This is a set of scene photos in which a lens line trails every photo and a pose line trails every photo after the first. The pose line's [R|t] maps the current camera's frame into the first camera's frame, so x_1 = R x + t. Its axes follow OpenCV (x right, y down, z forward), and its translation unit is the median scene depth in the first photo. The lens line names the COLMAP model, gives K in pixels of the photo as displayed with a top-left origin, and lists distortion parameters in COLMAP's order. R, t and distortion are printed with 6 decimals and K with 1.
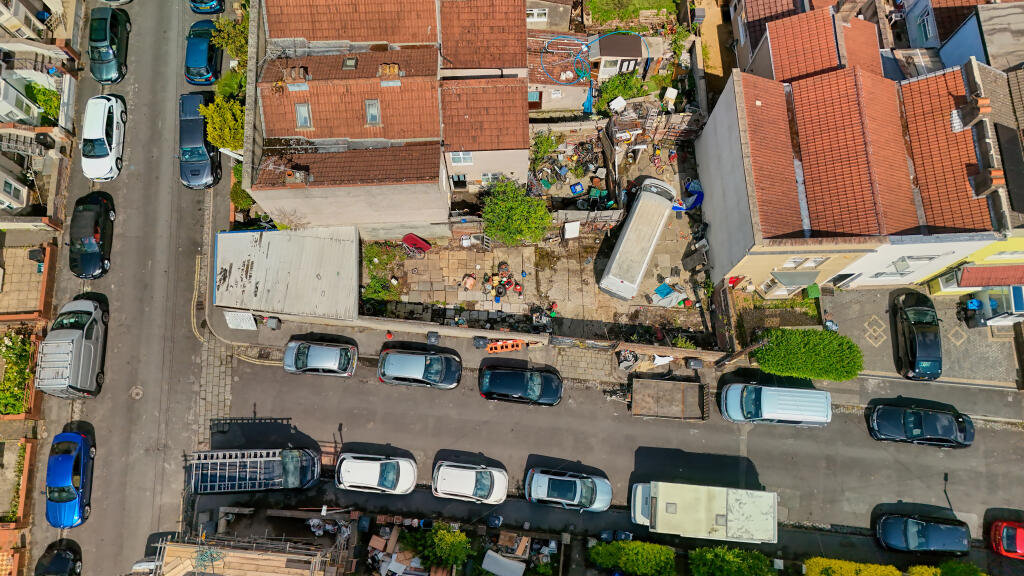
lens RADIAL K [[743.0, 0, 511.6], [0, 743.0, 294.4], [0, 0, 1]] dist [0.083725, -0.076004]
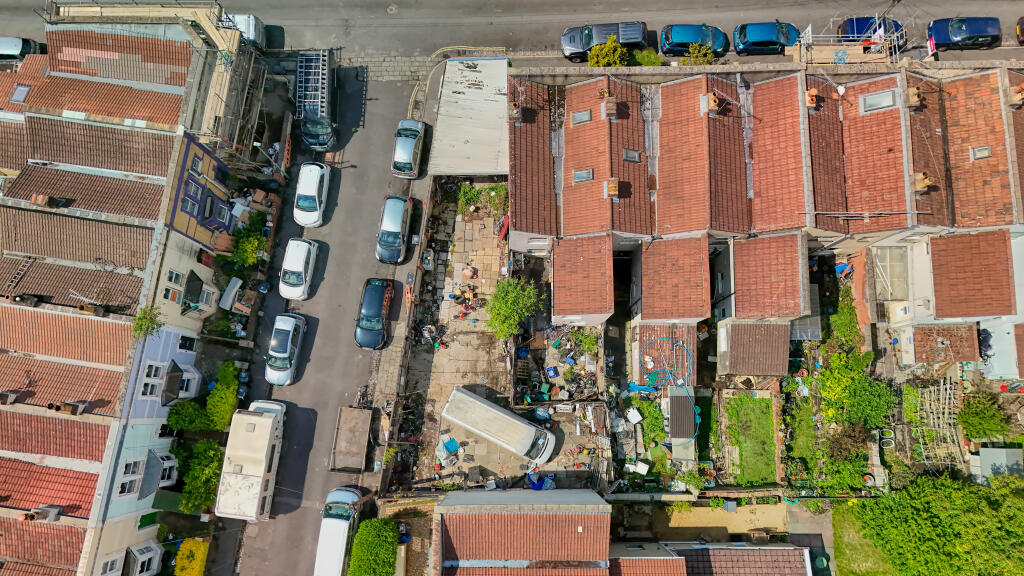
lens RADIAL K [[743.0, 0, 511.6], [0, 743.0, 294.4], [0, 0, 1]] dist [0.083725, -0.076004]
pose [[-0.041683, 0.988475, -0.145533, 0.143129], [-0.965845, -0.002580, 0.259106, -0.385661], [0.255744, 0.151363, 0.954821, -0.066532]]
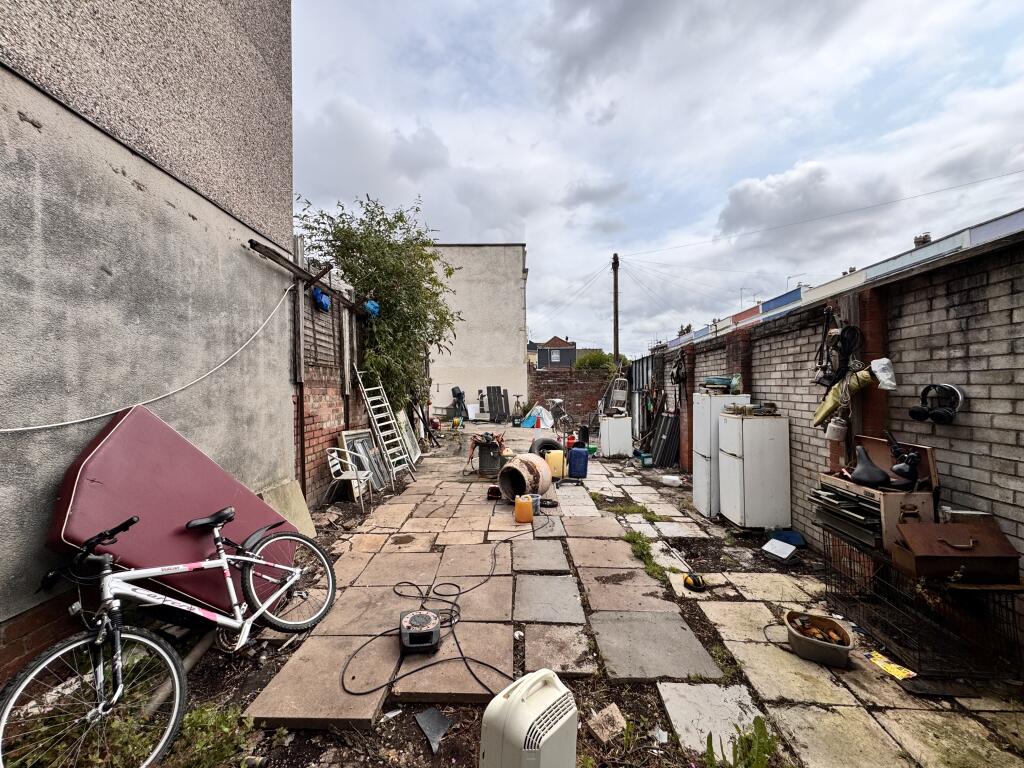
lens RADIAL K [[412.0, 0, 512.0], [0, 412.0, 384.0], [0, 0, 1]] dist [0.000513, 0.000191]
pose [[0.009420, 0.014973, 0.999844, -0.199835], [0.971867, 0.235190, -0.012679, -0.026593], [-0.235343, 0.971834, -0.012336, 0.999709]]
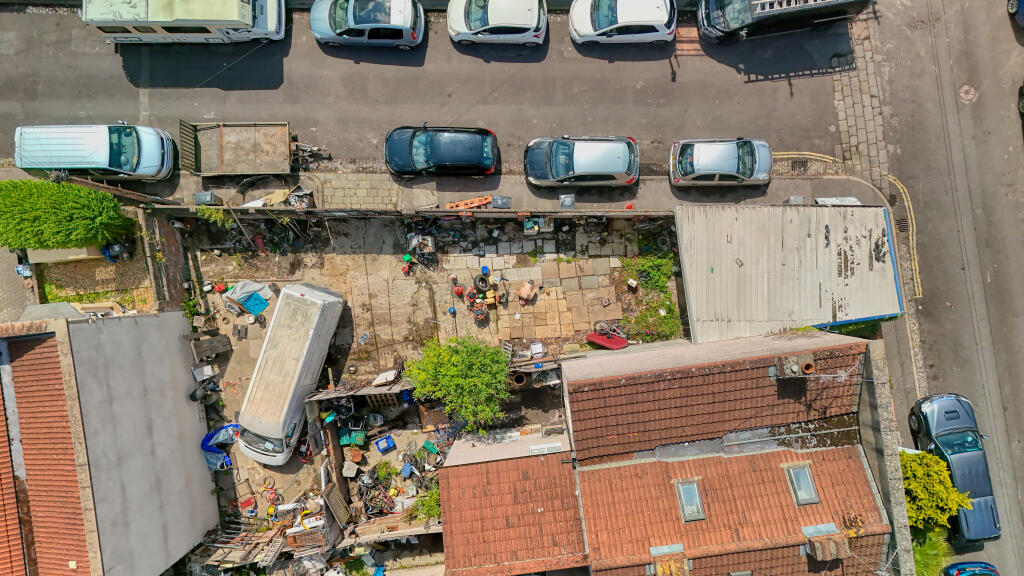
lens RADIAL K [[751.0, 0, 512.0], [0, 751.0, 288.0], [0, 0, 1]] dist [0.084197, -0.099744]
pose [[-0.995505, 0.090439, 0.028109, -0.065031], [-0.081046, -0.967083, 0.241210, -0.190889], [0.048998, 0.237848, 0.970066, 0.309677]]
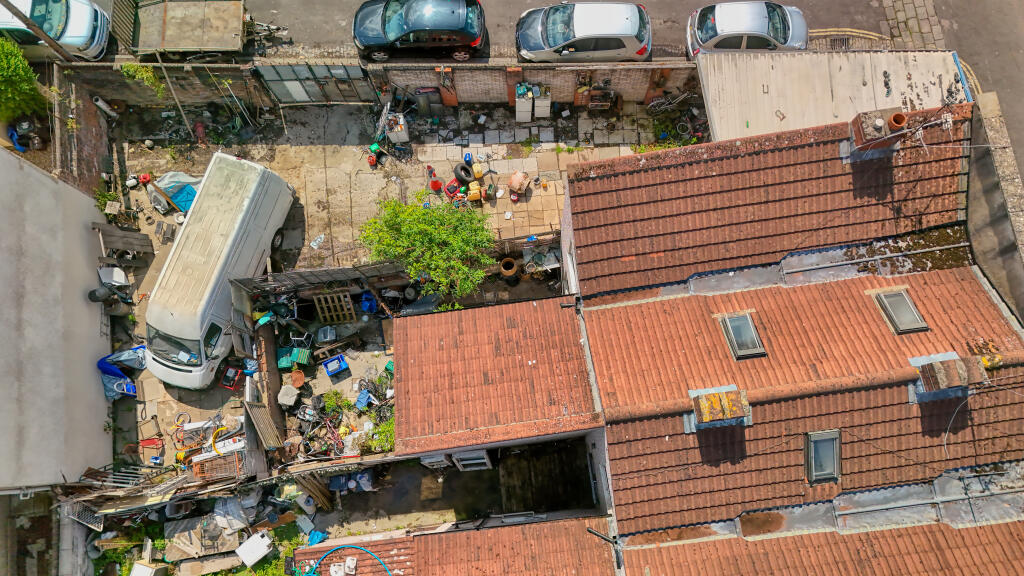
lens RADIAL K [[754.3, 0, 512.0], [0, 754.3, 288.0], [0, 0, 1]] dist [0.071380, -0.060548]
pose [[-0.995453, 0.093648, 0.017412, -0.055366], [-0.075777, -0.889327, 0.450950, -0.366383], [0.057716, 0.447580, 0.892379, 0.523576]]
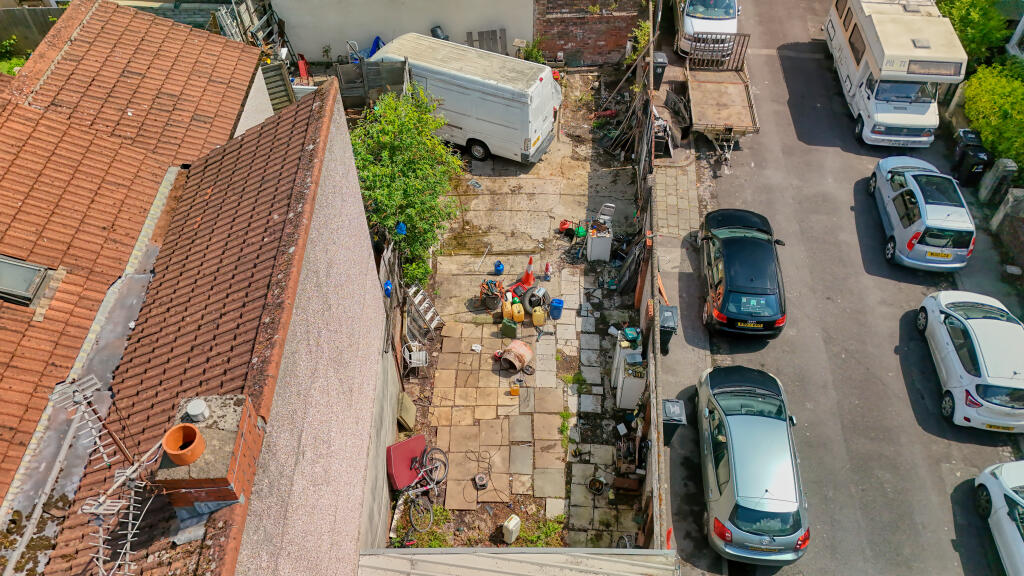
lens RADIAL K [[751.0, 0, 512.0], [0, 751.0, 288.0], [0, 0, 1]] dist [0.084197, -0.099744]
pose [[0.013229, -0.728206, 0.685230, -0.331788], [0.970215, 0.175124, 0.167376, -0.100335], [-0.241884, 0.662607, 0.708833, 0.689286]]
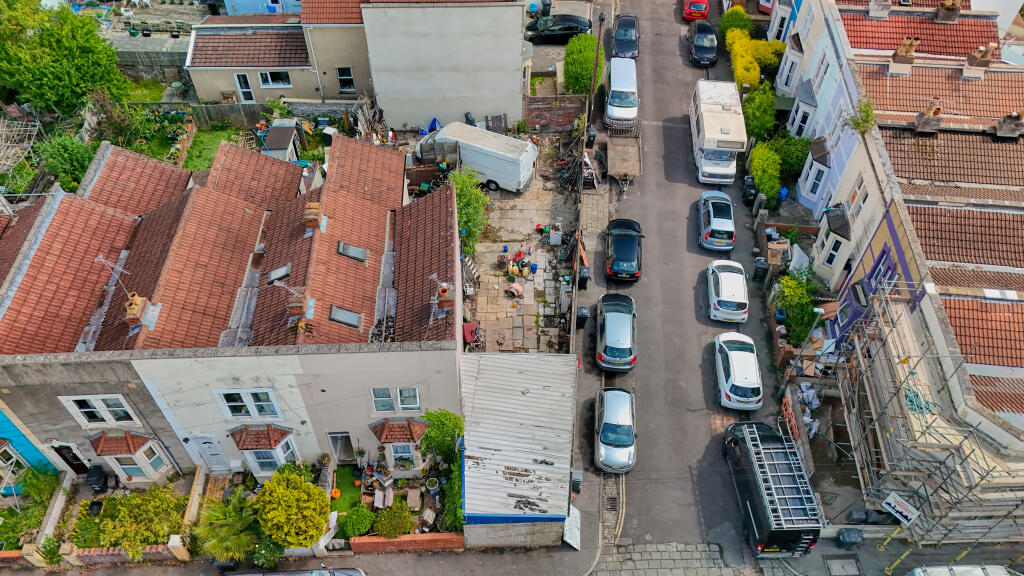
lens RADIAL K [[743.0, 0, 511.6], [0, 743.0, 294.4], [0, 0, 1]] dist [0.083725, -0.076004]
pose [[-0.001225, -0.754709, 0.656058, -0.677073], [0.966250, 0.168109, 0.195192, -0.203285], [-0.257602, 0.634156, 0.729032, 0.349623]]
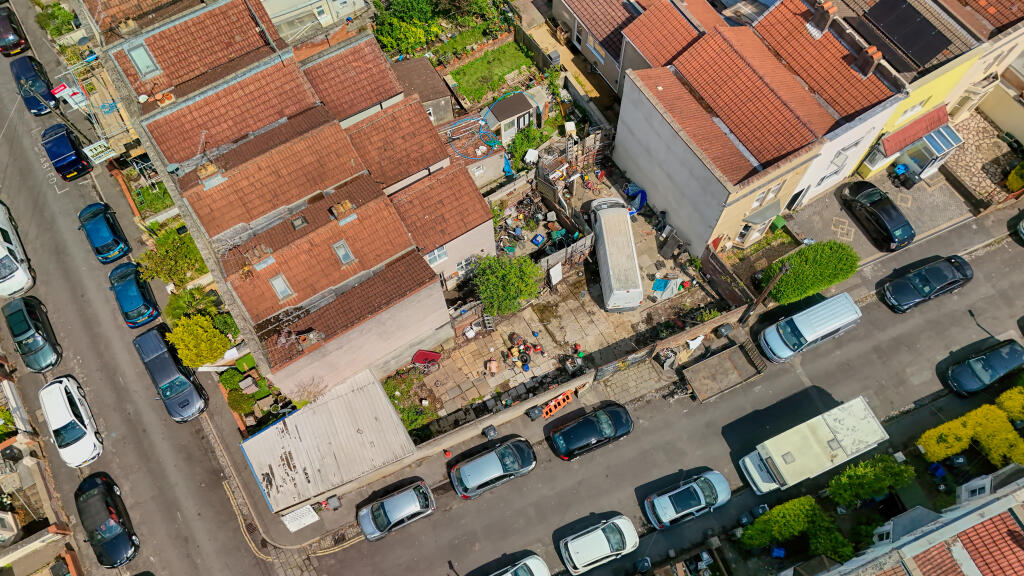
lens RADIAL K [[743.0, 0, 511.6], [0, 743.0, 294.4], [0, 0, 1]] dist [0.083725, -0.076004]
pose [[0.871577, -0.457416, 0.176420, -0.171243], [0.479646, 0.870056, -0.113767, 0.025590], [-0.101456, 0.183776, 0.977718, 0.004271]]
